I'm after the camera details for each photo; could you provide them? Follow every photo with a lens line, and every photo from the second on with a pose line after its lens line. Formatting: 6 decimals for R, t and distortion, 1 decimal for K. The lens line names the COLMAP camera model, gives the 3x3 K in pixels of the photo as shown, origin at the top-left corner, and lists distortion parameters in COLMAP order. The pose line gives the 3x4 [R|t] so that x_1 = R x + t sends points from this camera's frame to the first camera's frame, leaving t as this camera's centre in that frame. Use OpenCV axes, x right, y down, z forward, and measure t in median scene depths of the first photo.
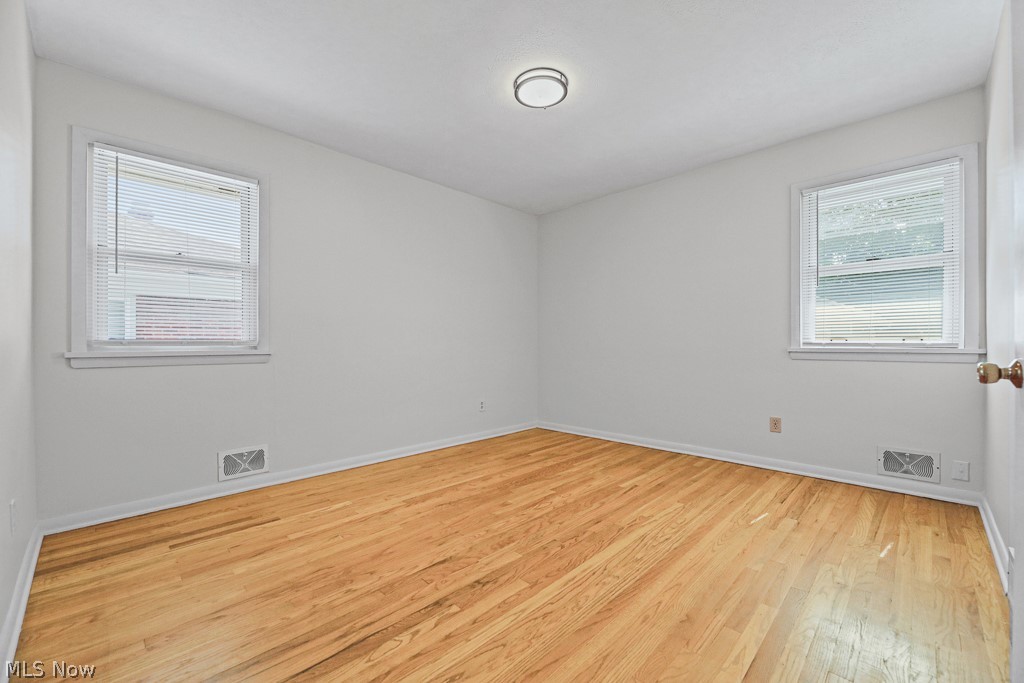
lens RADIAL K [[417.8, 0, 510.2], [0, 417.8, 342.9], [0, 0, 1]] dist [-0.001419, -0.000339]
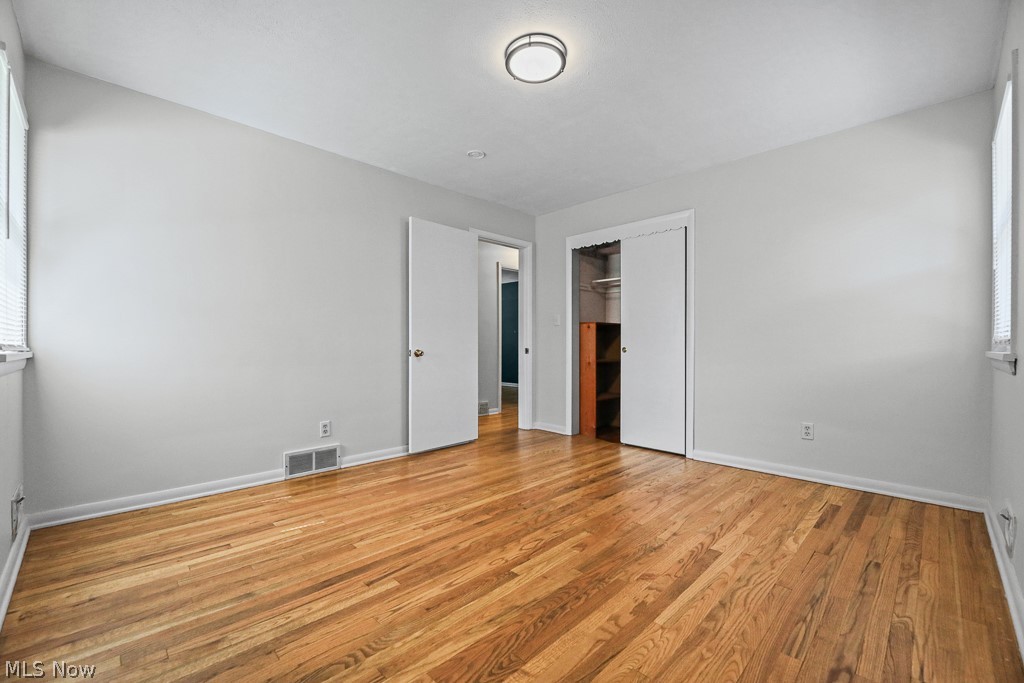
lens RADIAL K [[424.3, 0, 496.1], [0, 424.3, 352.5], [0, 0, 1]] dist [-0.004125, -0.000553]
pose [[-0.999216, 0.002228, 0.039525, 0.119566], [0.002729, 0.999917, 0.012631, 0.013398], [-0.039494, 0.012729, -0.999139, 1.881896]]
